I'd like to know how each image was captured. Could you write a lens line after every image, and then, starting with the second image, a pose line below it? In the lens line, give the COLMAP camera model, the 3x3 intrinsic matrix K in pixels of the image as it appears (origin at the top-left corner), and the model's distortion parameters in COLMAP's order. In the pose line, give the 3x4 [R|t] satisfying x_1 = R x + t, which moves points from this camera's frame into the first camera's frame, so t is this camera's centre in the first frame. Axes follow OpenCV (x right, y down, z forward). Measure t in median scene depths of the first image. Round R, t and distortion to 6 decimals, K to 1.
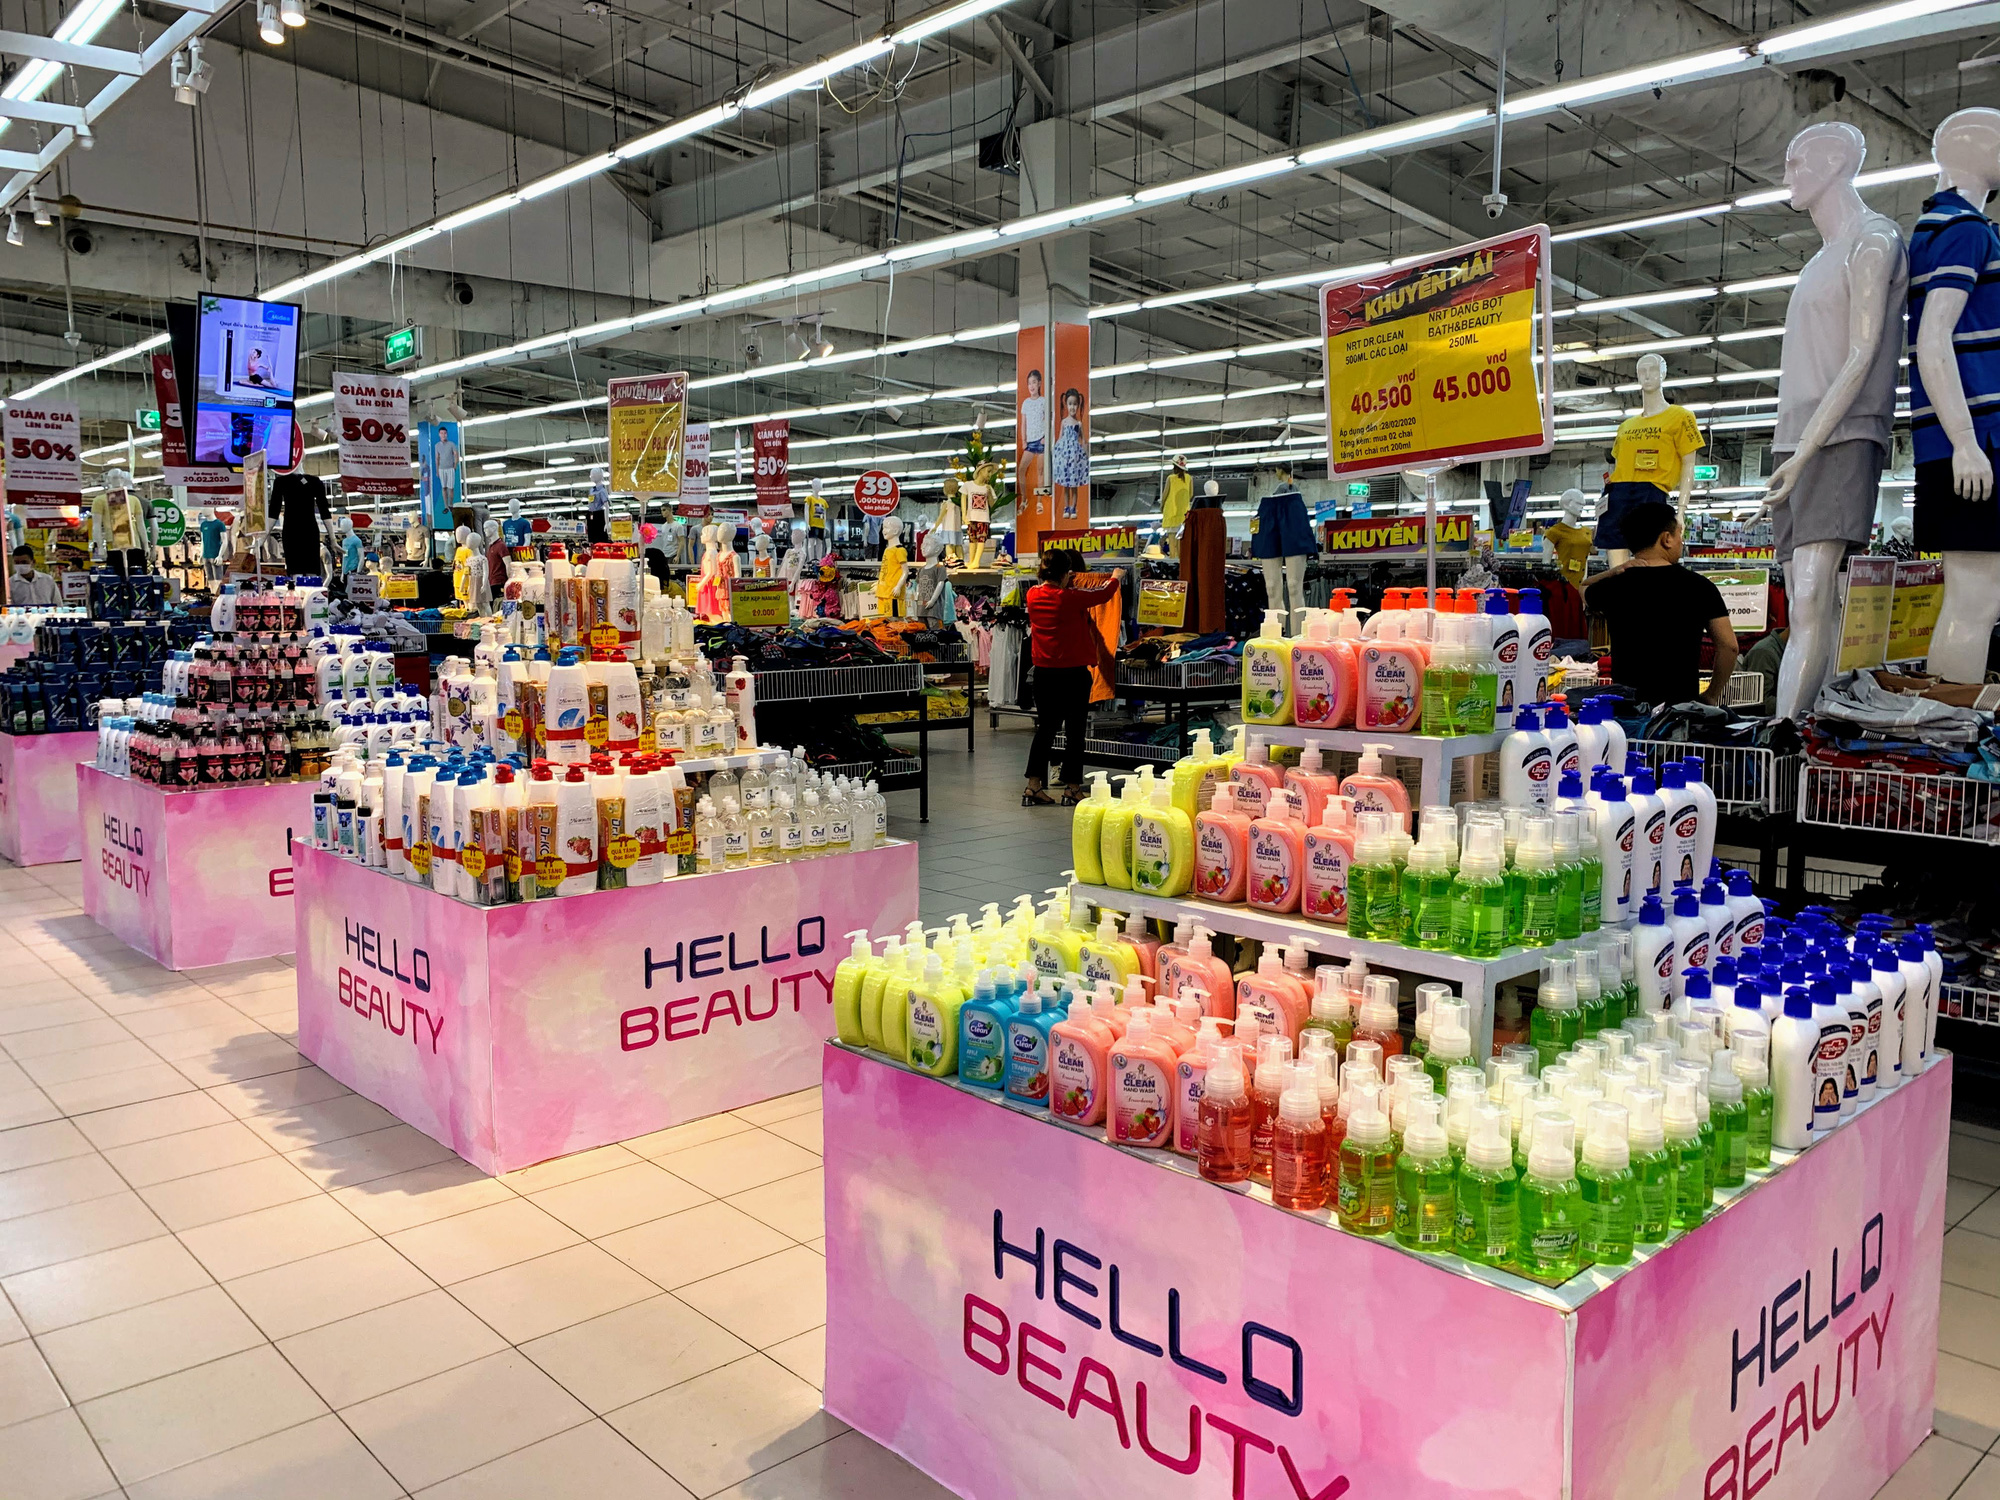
lens RADIAL K [[1530.0, 0, 1013.4], [0, 1530.0, 746.7], [0, 0, 1]] dist [0.008229, -0.008916]
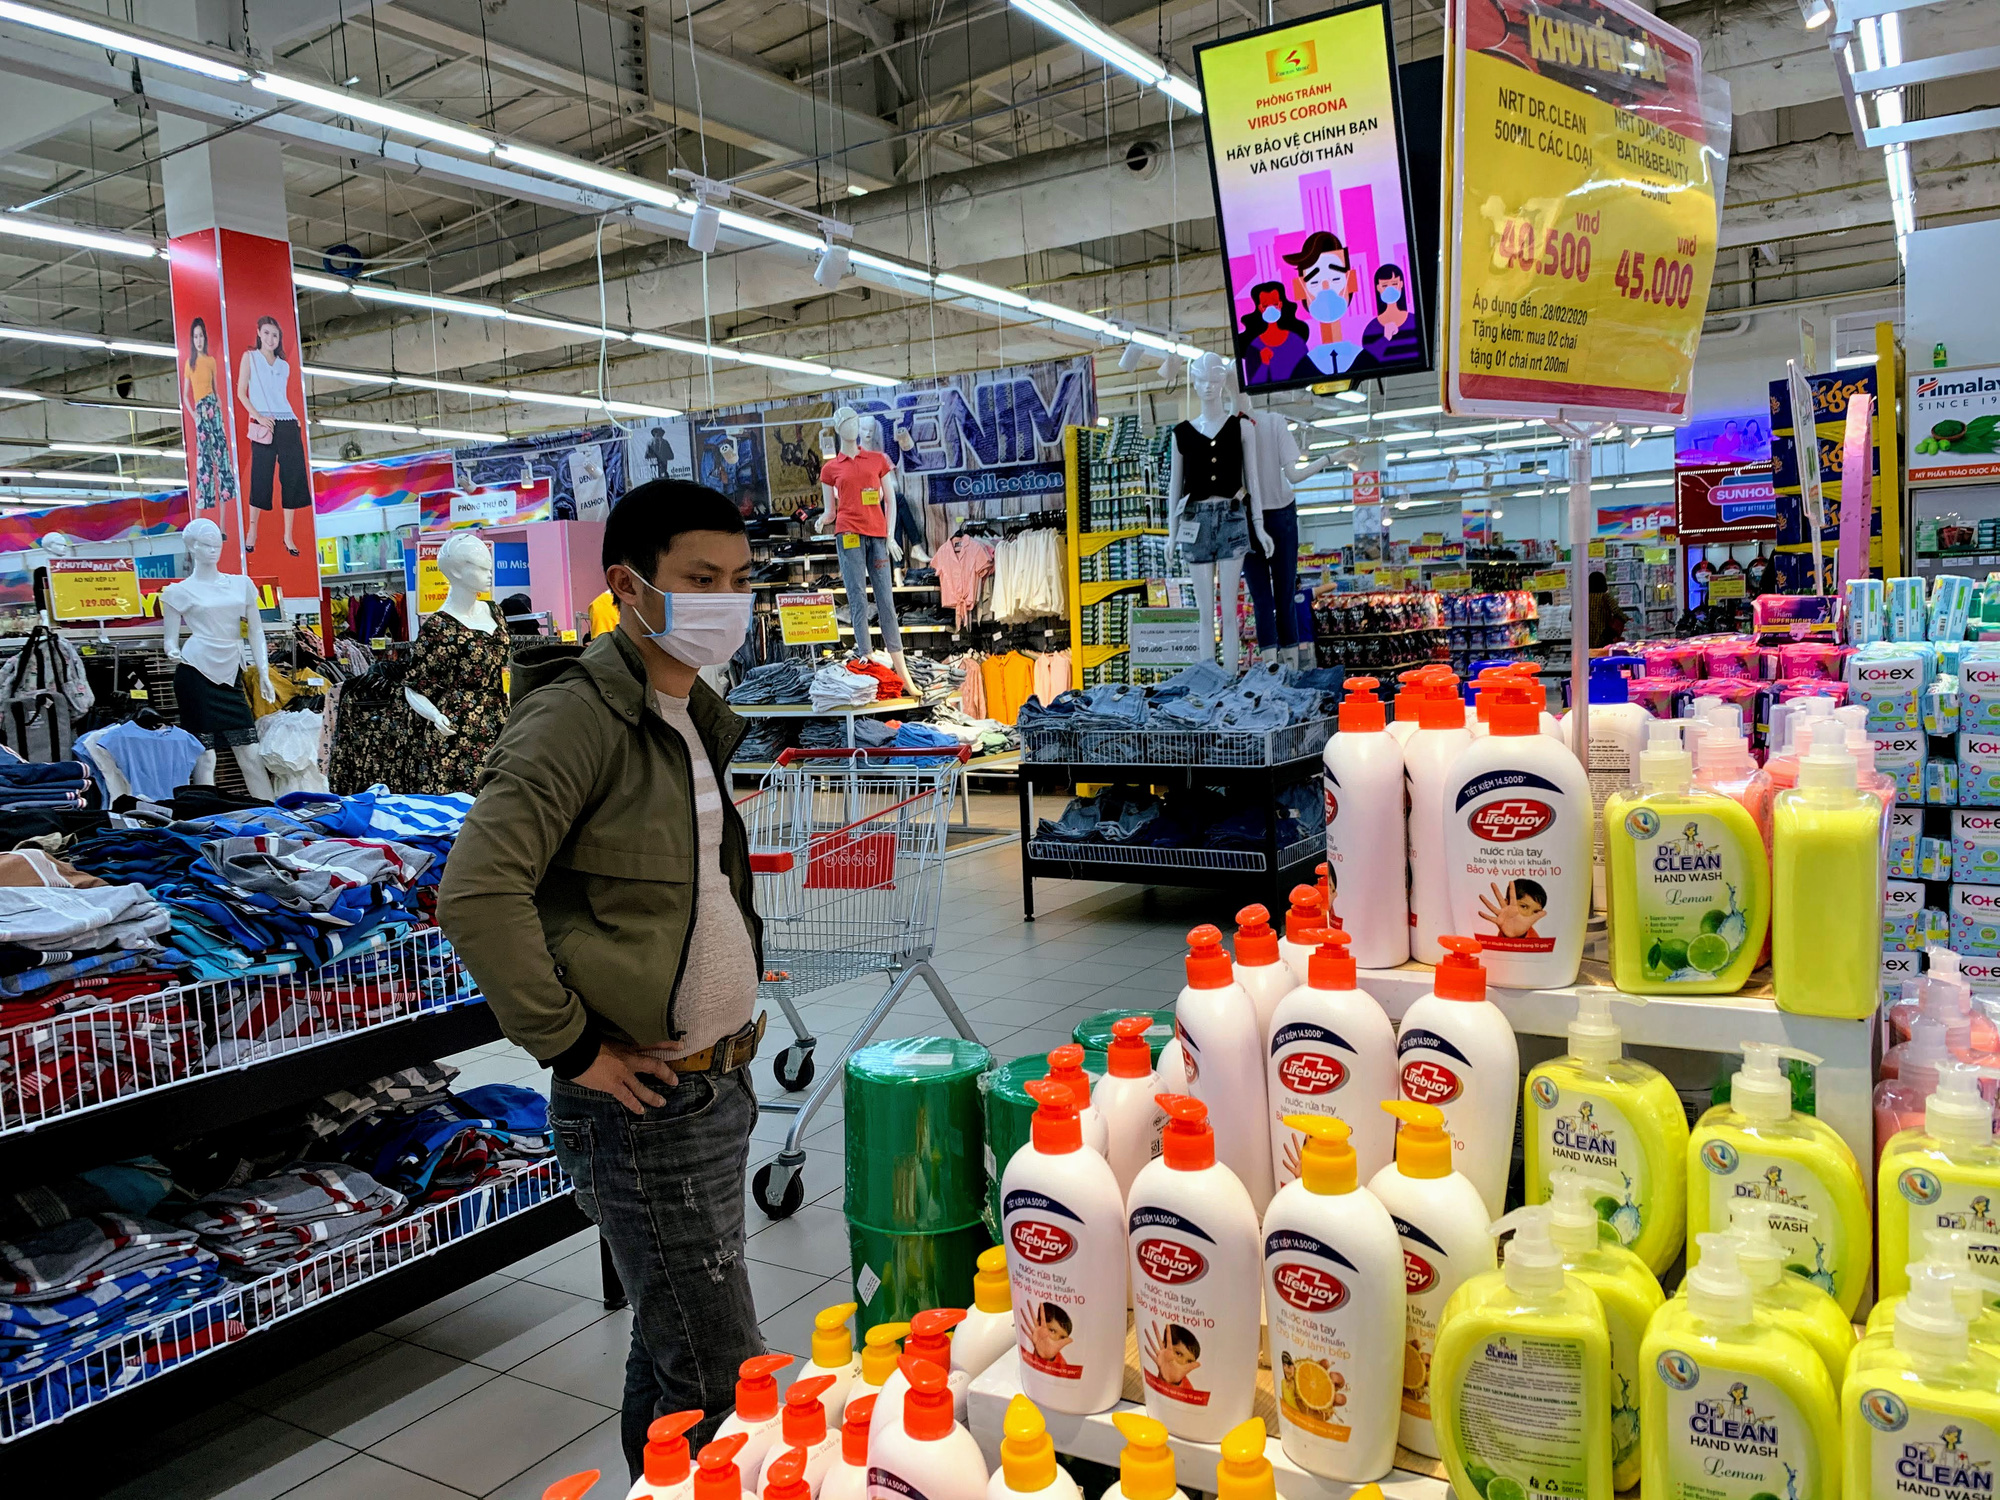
lens RADIAL K [[1530.0, 0, 992.3], [0, 1530.0, 733.1], [0, 0, 1]] dist [0.008229, -0.008916]
pose [[-0.254885, -0.066769, 0.964663, -0.153587], [0.149139, 0.982962, 0.107441, -0.169768], [-0.955401, 0.171254, -0.240584, 1.310596]]
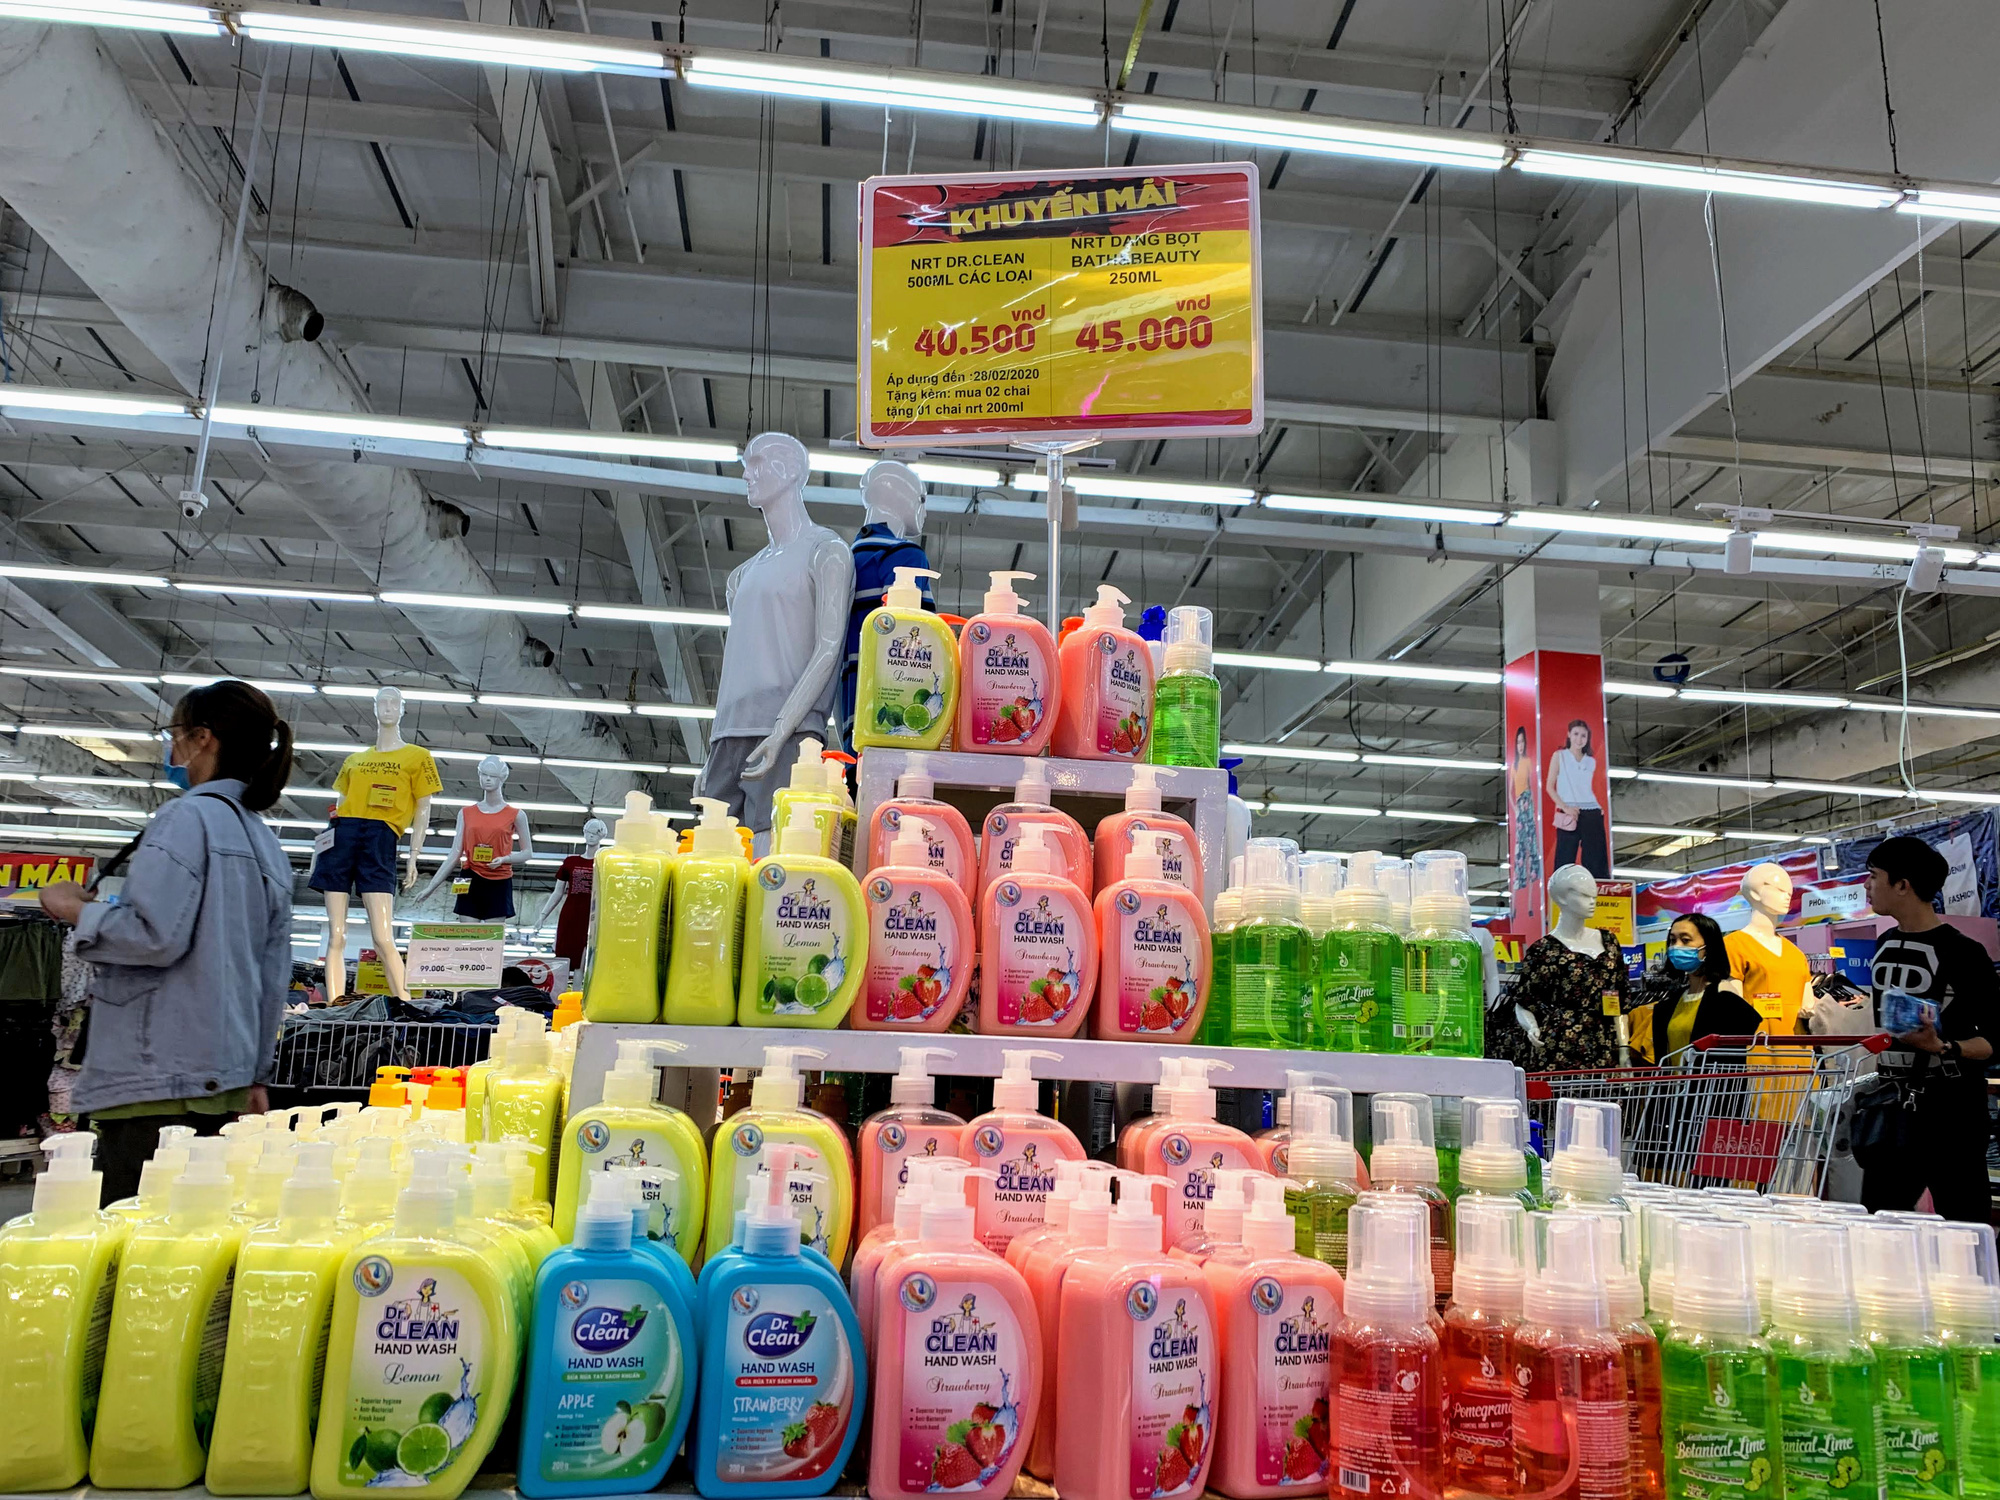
lens RADIAL K [[1530.0, 0, 1002.0], [0, 1530.0, 748.3], [0, 0, 1]] dist [0.008229, -0.008916]
pose [[0.605232, 0.181679, 0.775040, -0.265022], [0.044291, 0.964415, -0.260658, 0.138517], [-0.794816, 0.192086, 0.575648, 0.627438]]
